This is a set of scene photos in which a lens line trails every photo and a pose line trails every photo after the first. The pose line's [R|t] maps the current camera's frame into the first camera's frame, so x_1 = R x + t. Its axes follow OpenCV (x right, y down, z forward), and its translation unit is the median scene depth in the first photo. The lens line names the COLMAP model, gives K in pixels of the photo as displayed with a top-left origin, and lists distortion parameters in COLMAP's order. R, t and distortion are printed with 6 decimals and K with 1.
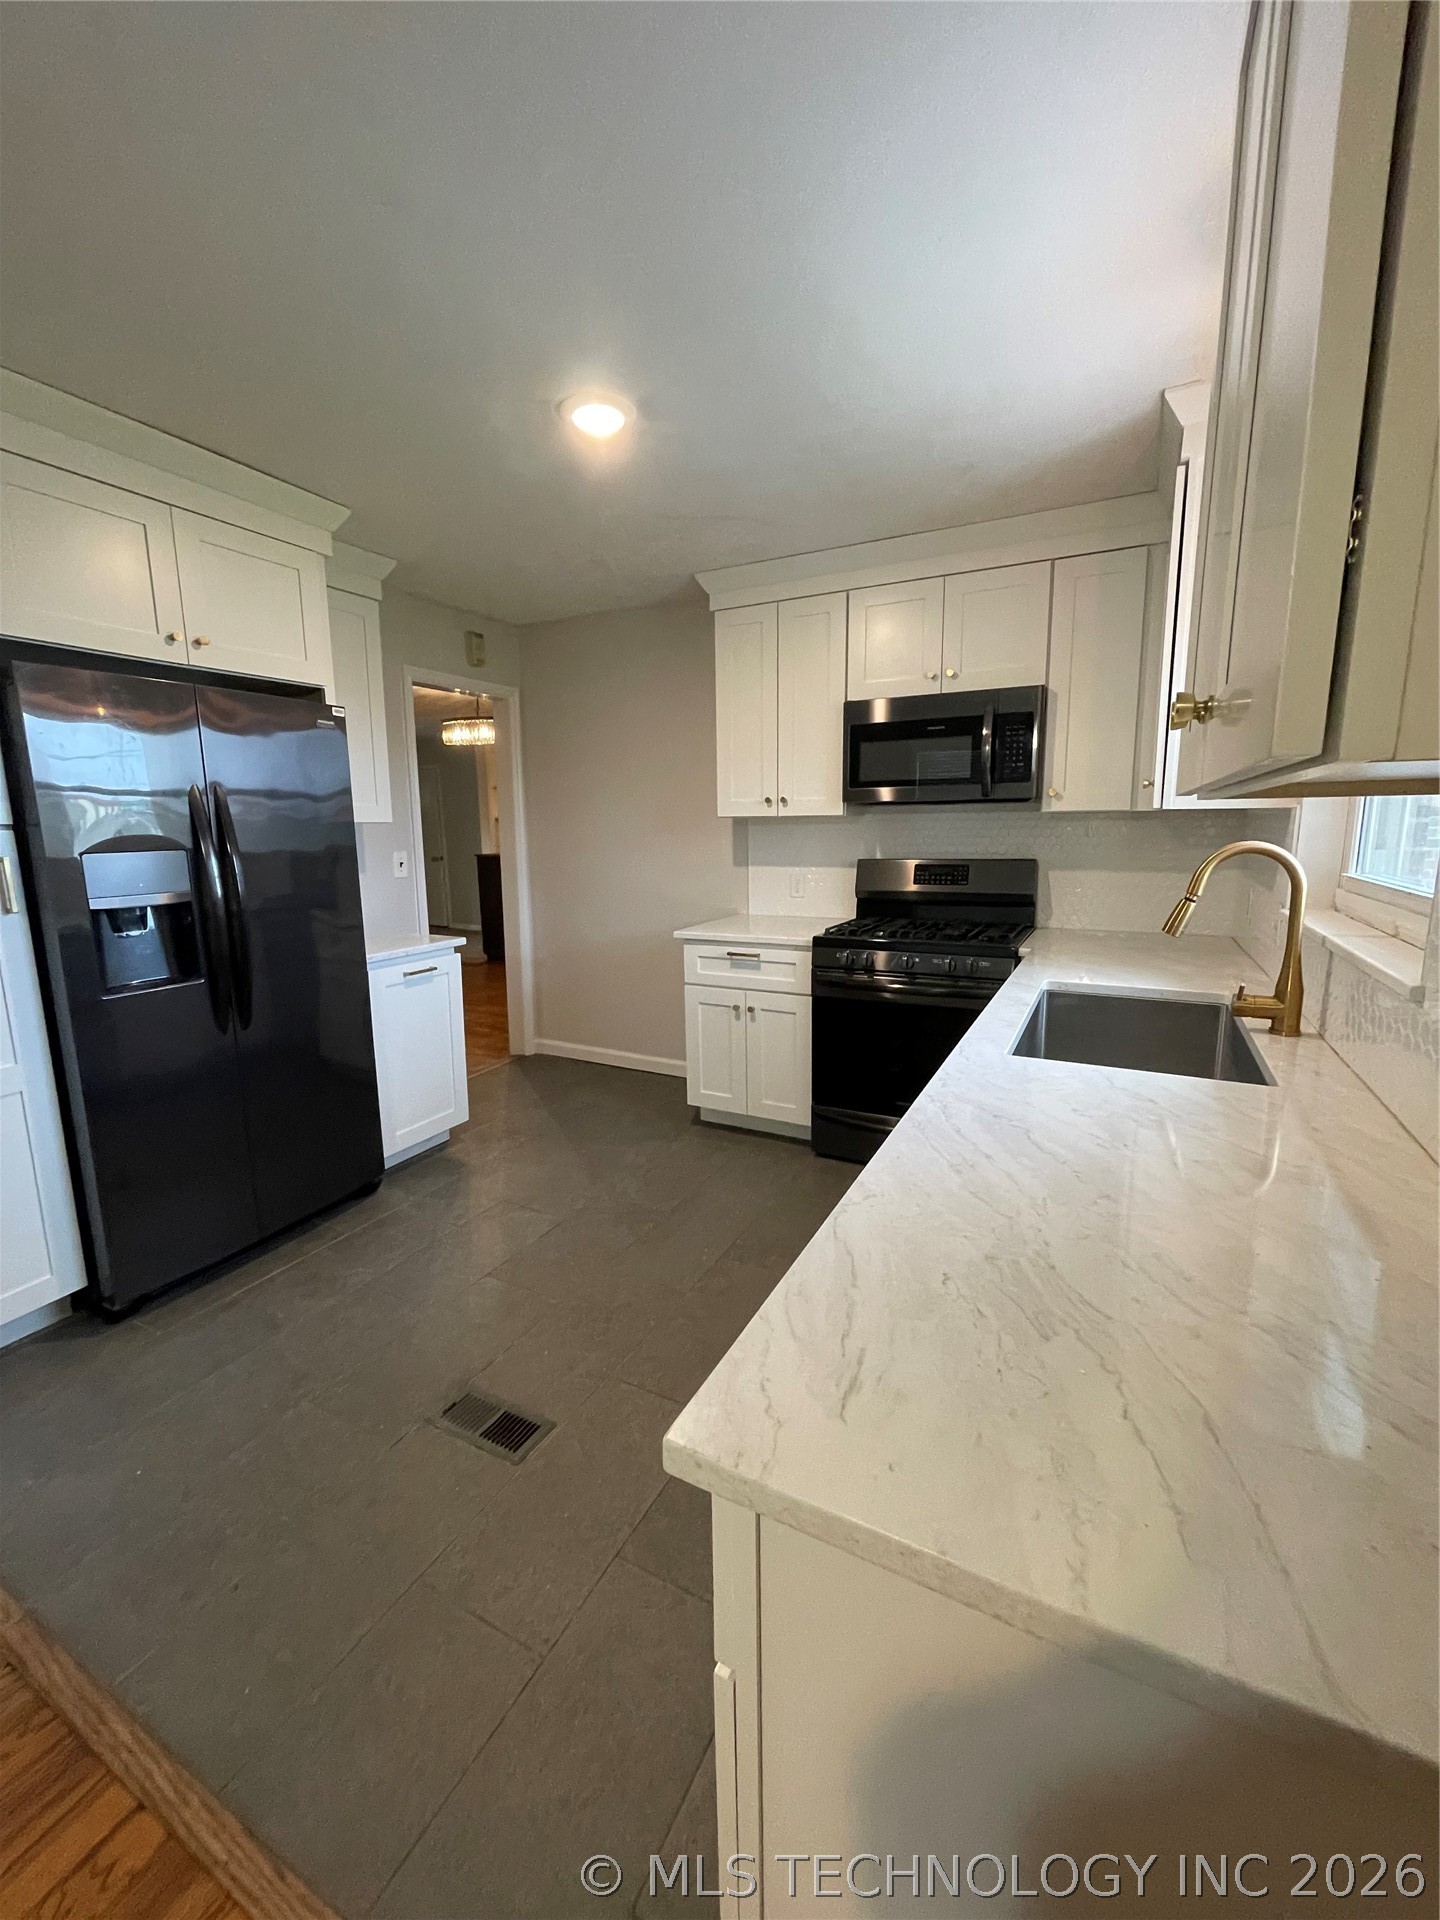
lens RADIAL K [[768.1, 0, 720.0], [0, 768.1, 960.0], [0, 0, 1]] dist [-0.000958, -0.000625]
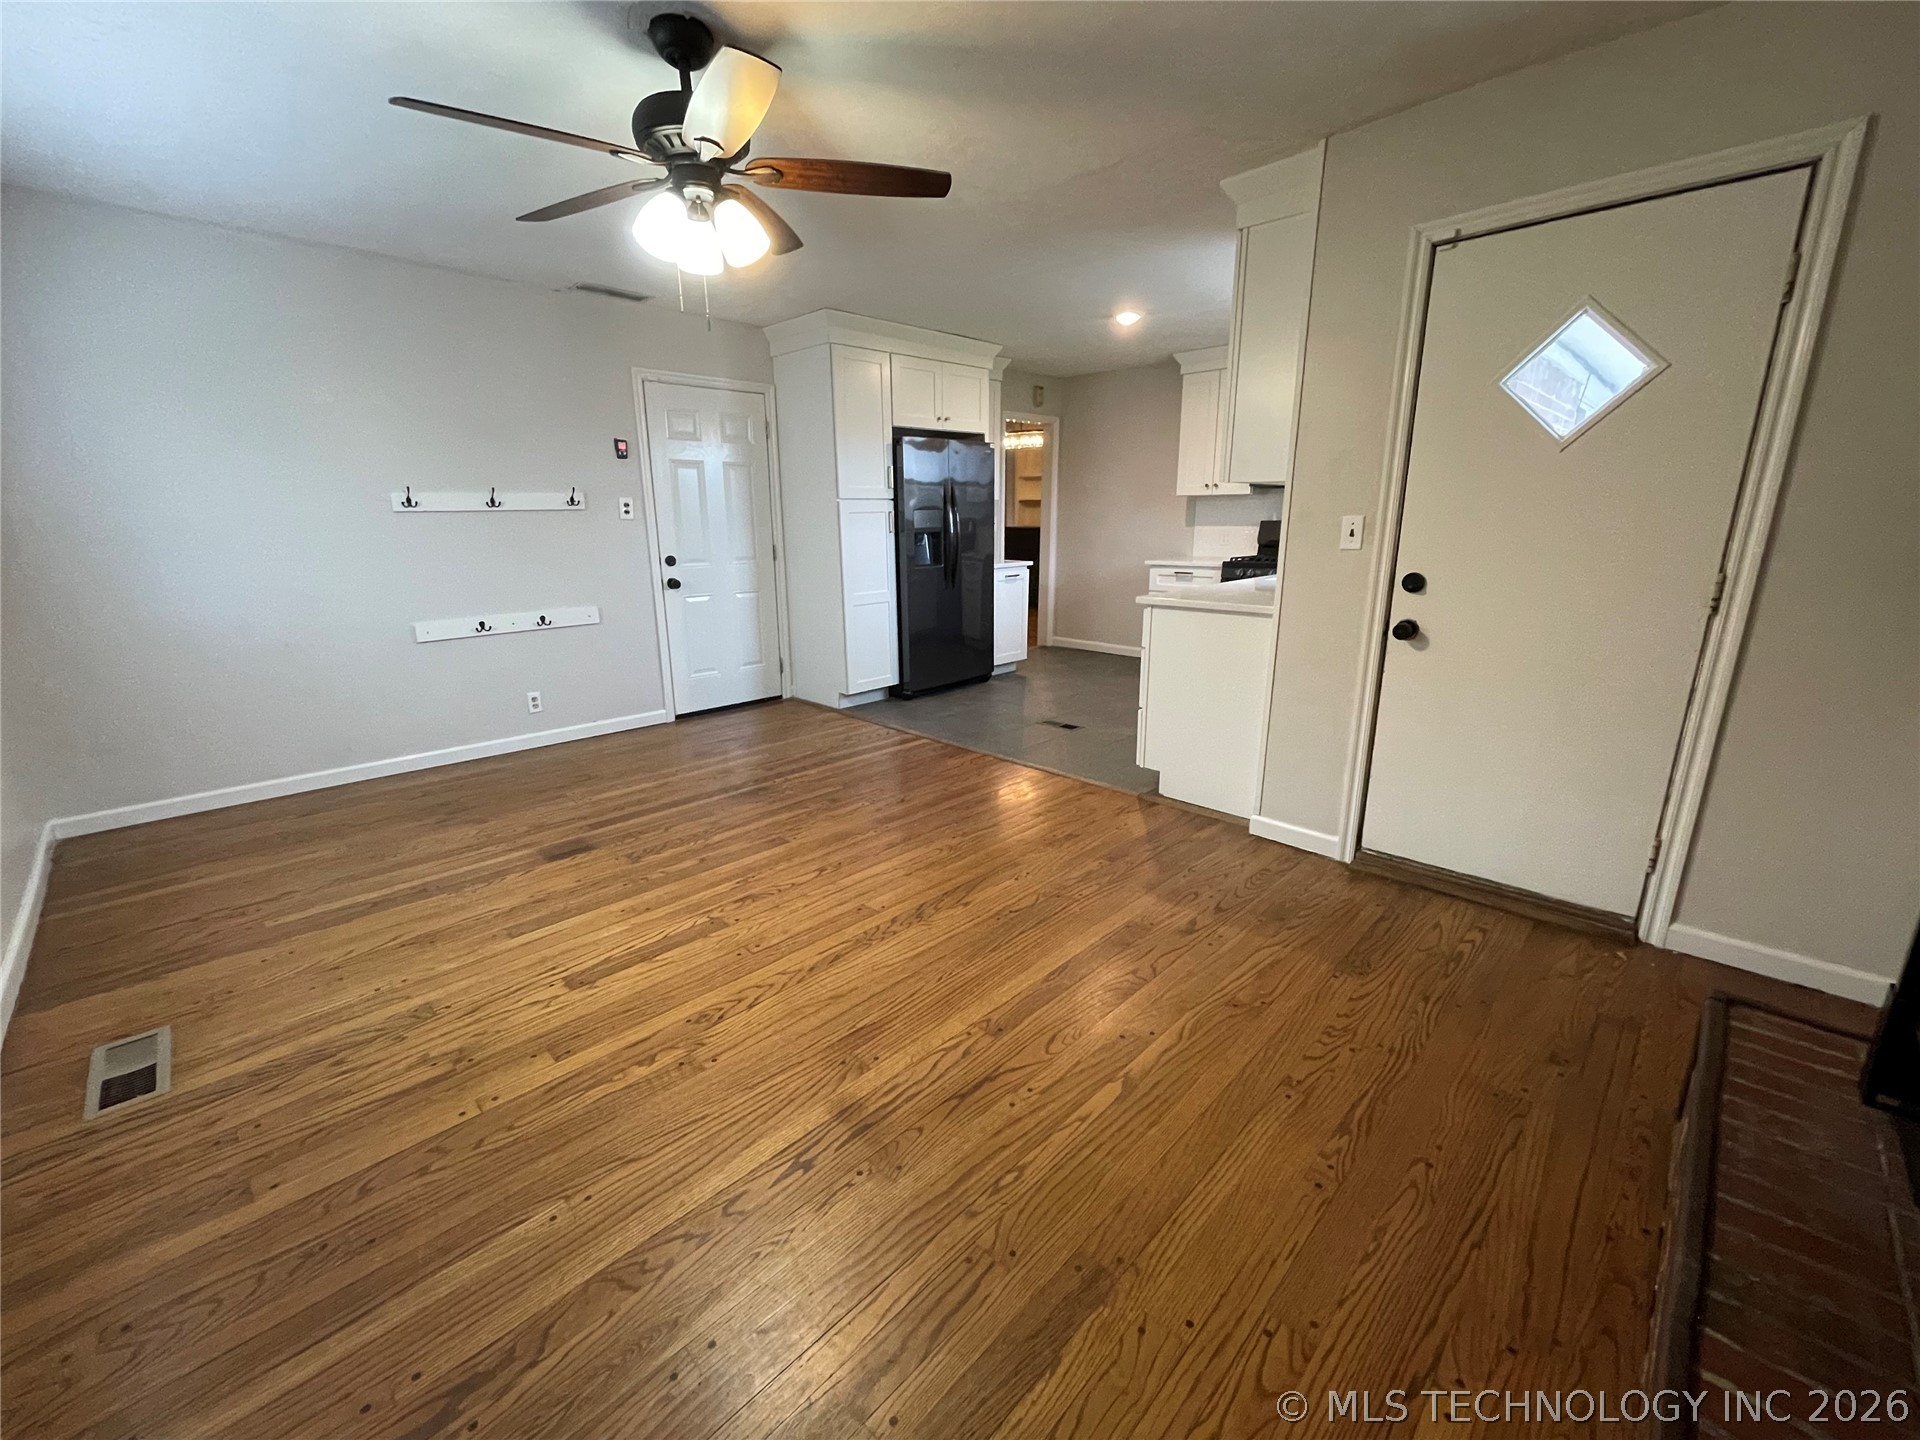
lens RADIAL K [[777.8, 0, 949.2], [0, 777.8, 721.5], [0, 0, 1]] dist [-0.003545, 0.000232]
pose [[0.951778, 0.079142, -0.296402, 0.077483], [-0.051841, 0.993749, 0.098873, 0.194053], [0.302374, -0.078740, 0.949931, -0.963813]]
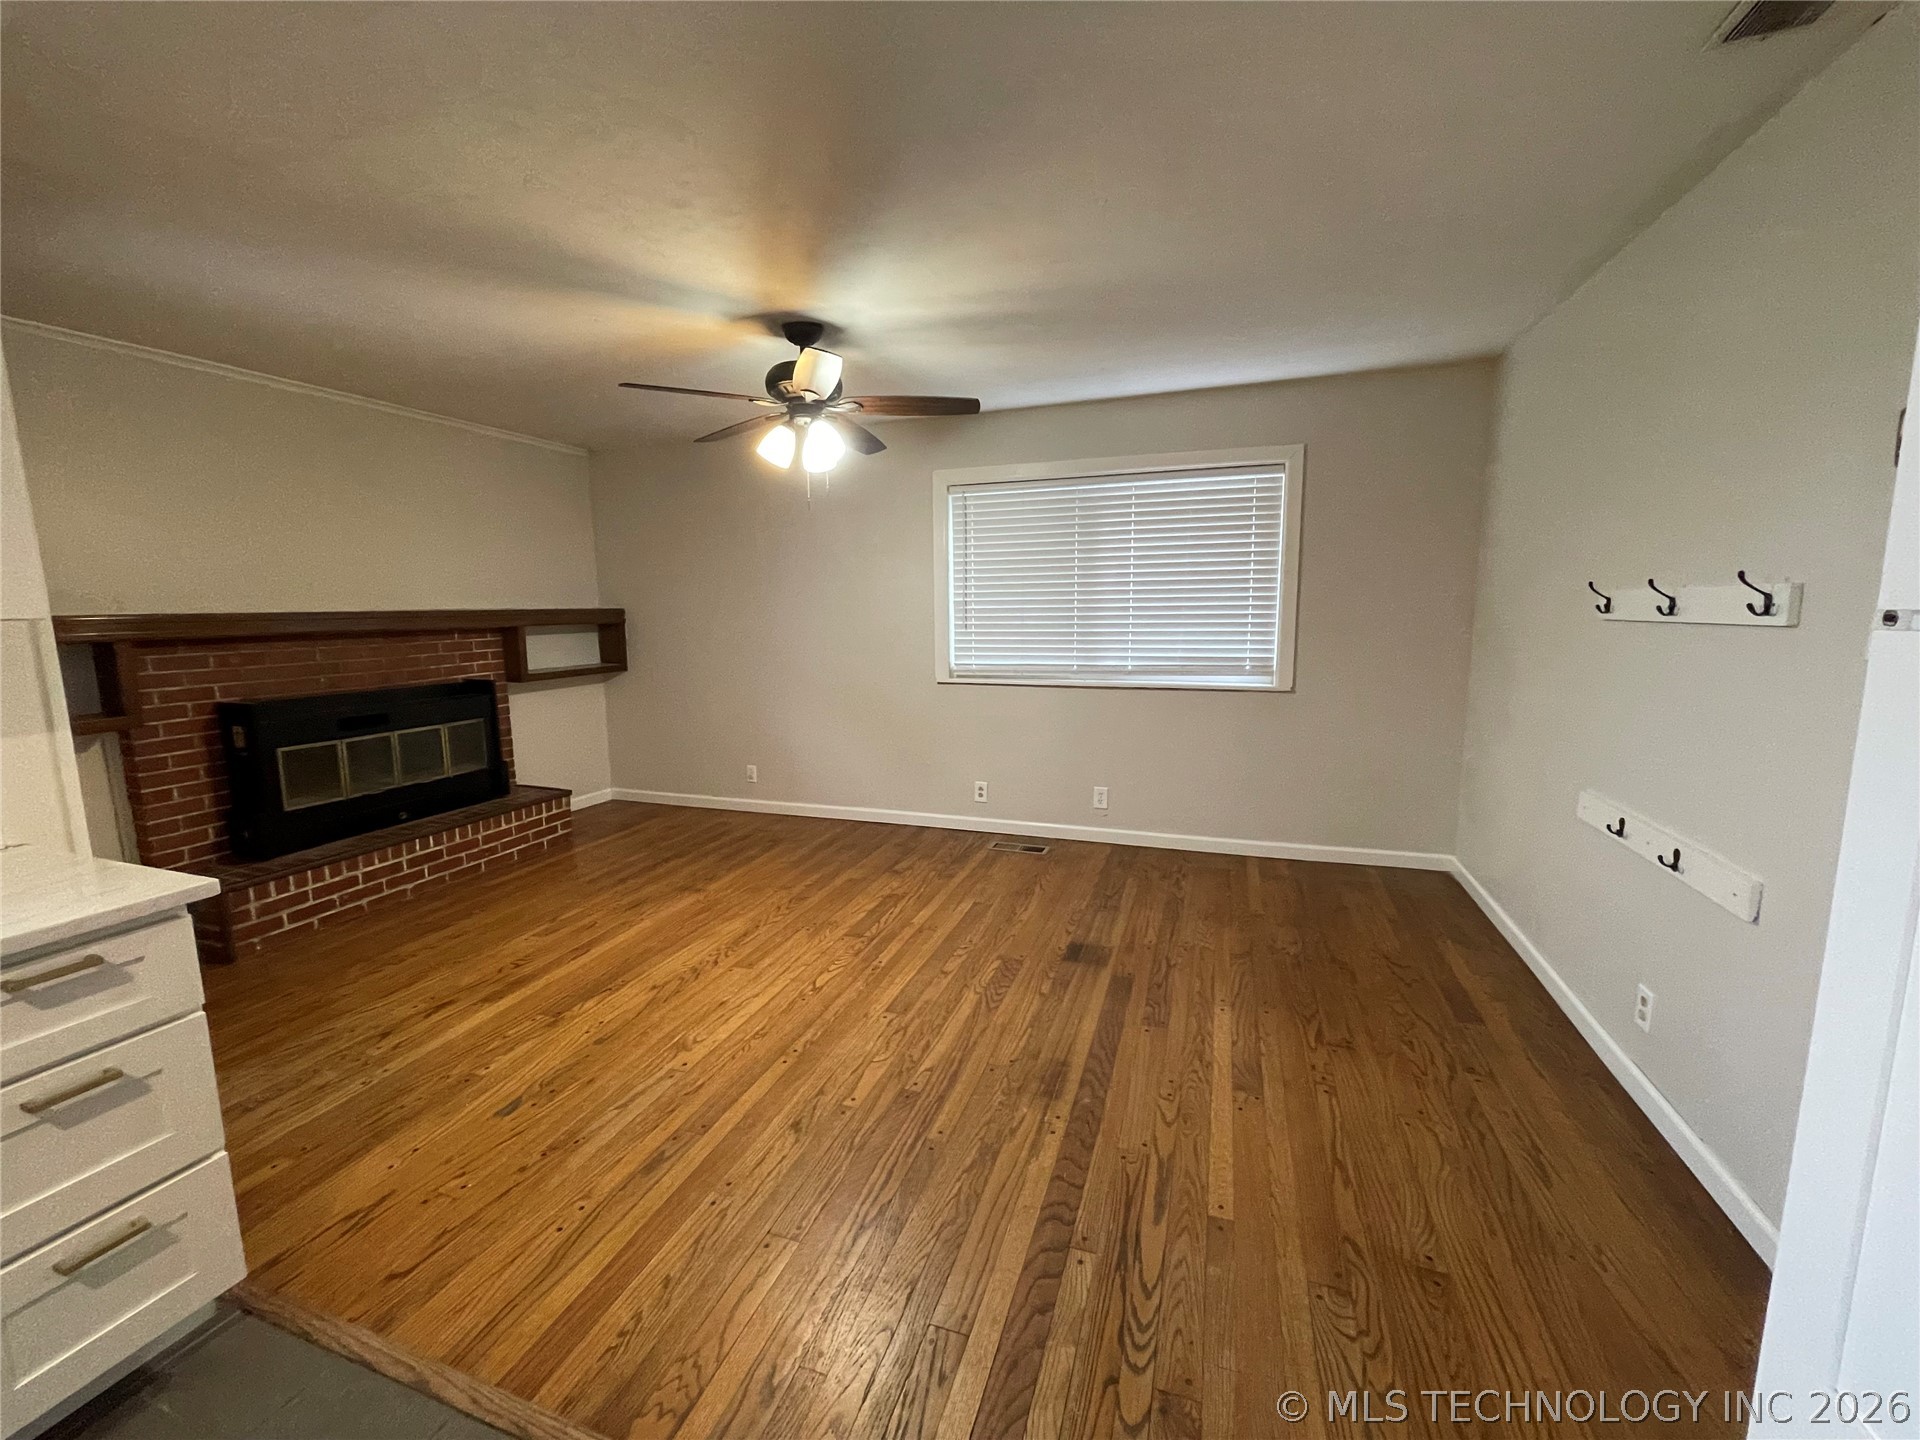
lens RADIAL K [[778.8, 0, 951.1], [0, 778.8, 722.9], [0, 0, 1]] dist [-0.009446, 0.007576]
pose [[-0.990997, 0.043428, -0.126641, -0.381917], [0.000554, 0.947248, 0.320500, -0.118250], [0.133880, 0.317544, -0.938745, 0.631461]]
